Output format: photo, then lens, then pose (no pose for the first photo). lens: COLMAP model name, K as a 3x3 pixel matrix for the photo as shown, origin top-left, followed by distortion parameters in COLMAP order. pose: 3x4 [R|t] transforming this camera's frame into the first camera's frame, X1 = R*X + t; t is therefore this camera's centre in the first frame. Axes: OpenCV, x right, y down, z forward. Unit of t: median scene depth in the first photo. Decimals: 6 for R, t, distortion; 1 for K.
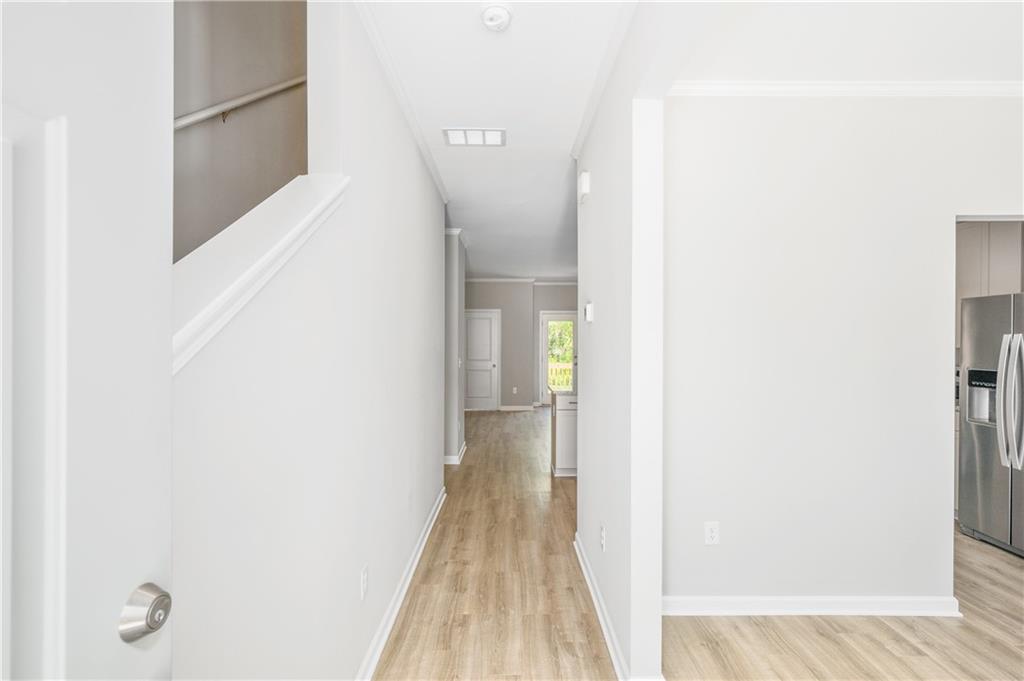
lens RADIAL K [[473.0, 0, 512.2], [0, 473.0, 342.9], [0, 0, 1]] dist [0.000998, 0.000428]
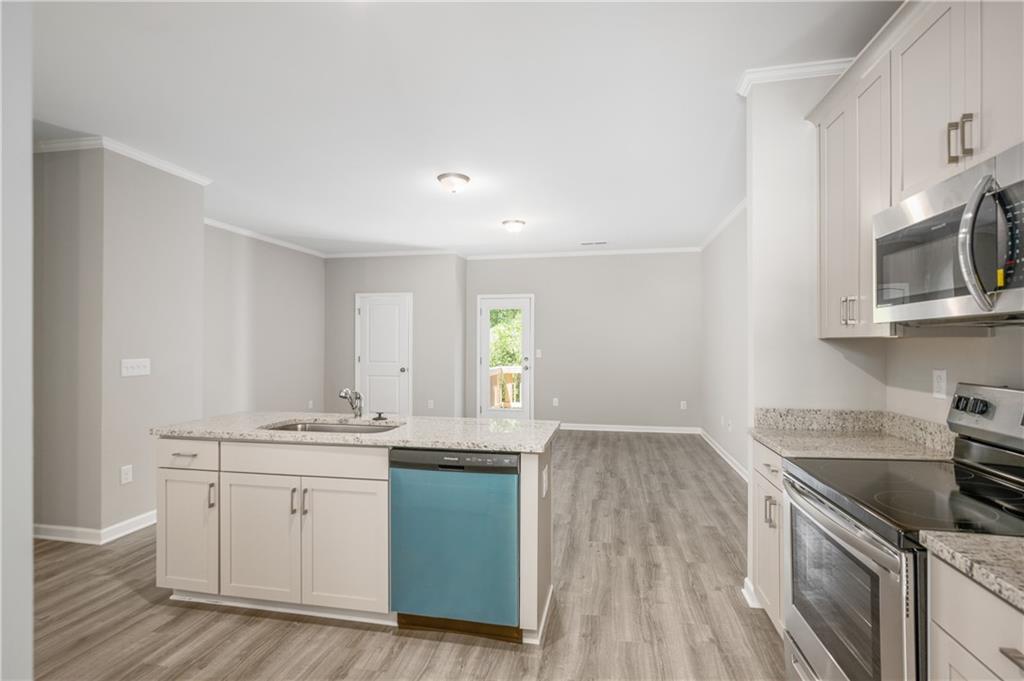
lens RADIAL K [[489.6, 0, 513.2], [0, 489.6, 340.5], [0, 0, 1]] dist [0.000609, 0.000488]
pose [[0.979077, 0.000963, -0.203488, 0.677059], [-0.002057, 0.999985, -0.005169, 0.015173], [0.203479, 0.005479, 0.979064, 0.699583]]
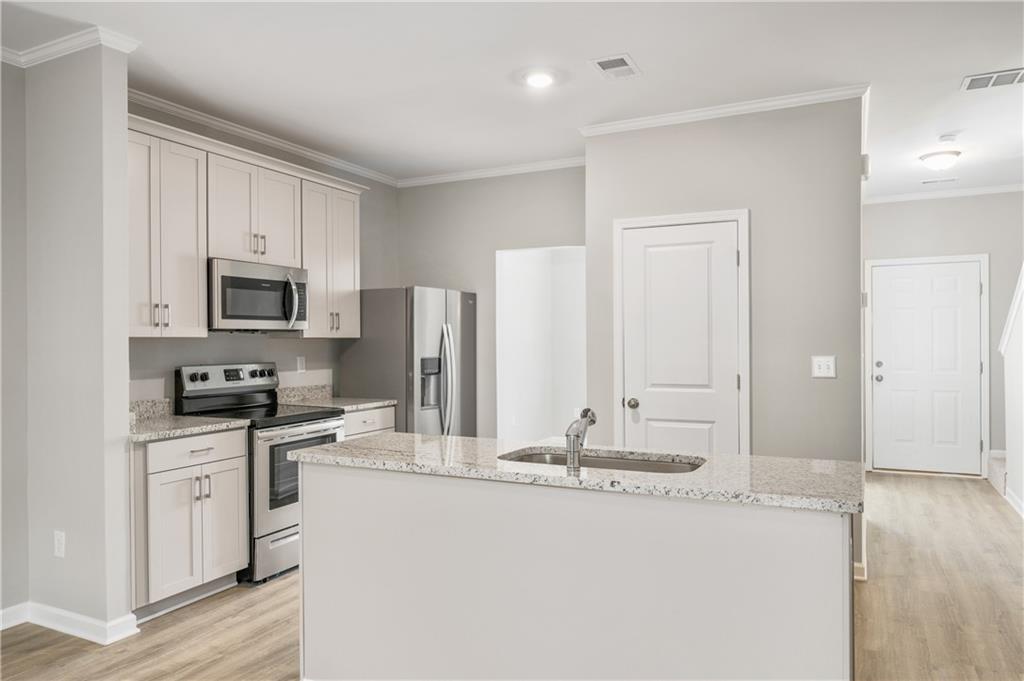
lens RADIAL K [[712.1, 0, 508.6], [0, 712.1, 340.8], [0, 0, 1]] dist [-0.011517, 0.002385]
pose [[-0.890404, 0.007917, 0.455103, 0.098076], [0.009257, 0.999957, 0.000715, 0.016742], [-0.455077, 0.004850, -0.890439, 1.888616]]
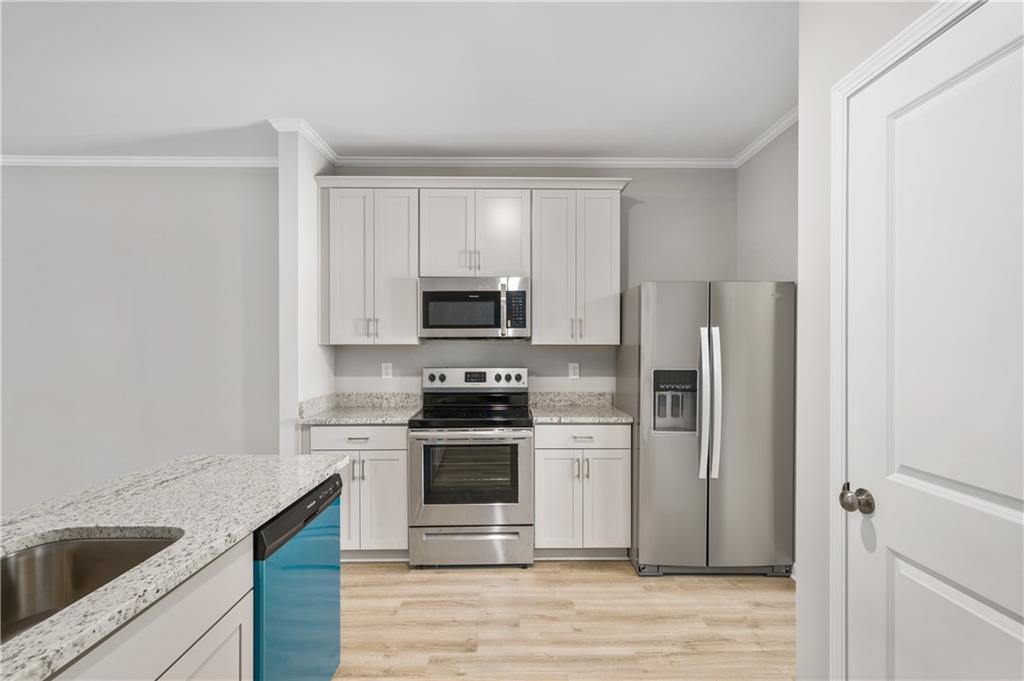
lens RADIAL K [[489.6, 0, 512.0], [0, 489.6, 350.0], [0, 0, 1]] dist [0.000609, 0.000488]
pose [[-0.003442, -0.002279, 0.999991, 0.108707], [0.001676, 0.999996, 0.002285, 0.016234], [-0.999993, 0.001684, -0.003438, 1.046735]]
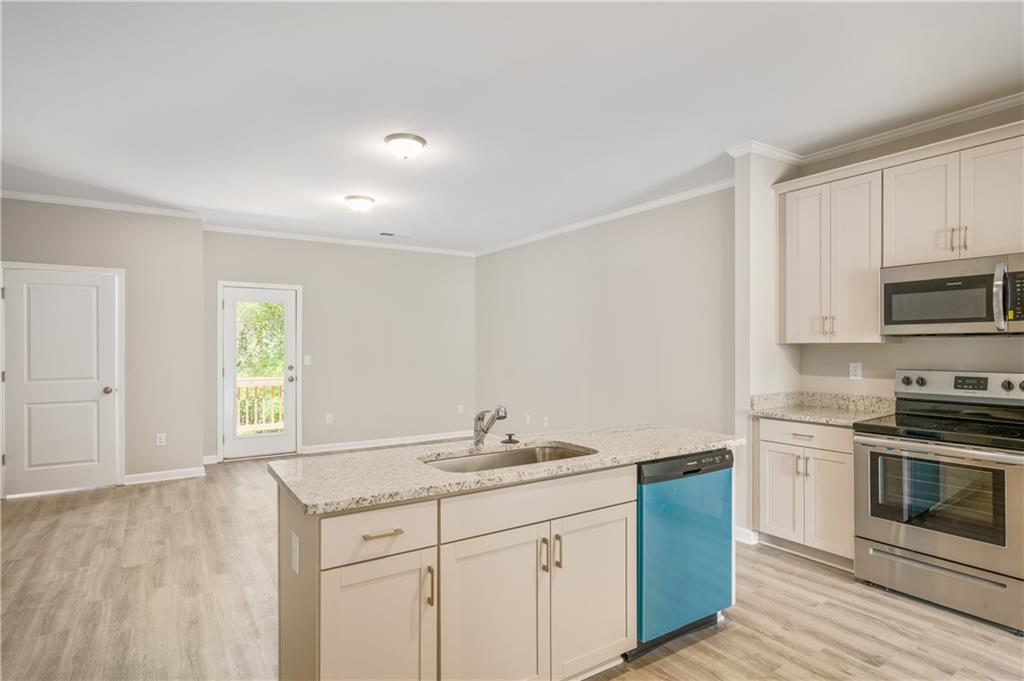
lens RADIAL K [[541.4, 0, 512.8], [0, 541.4, 346.0], [0, 0, 1]] dist [0.001740, -0.000674]
pose [[0.840786, 0.000177, 0.541367, 0.020527], [0.000742, 0.999999, -0.001480, 0.014169], [-0.541366, 0.001646, 0.840785, 0.817283]]
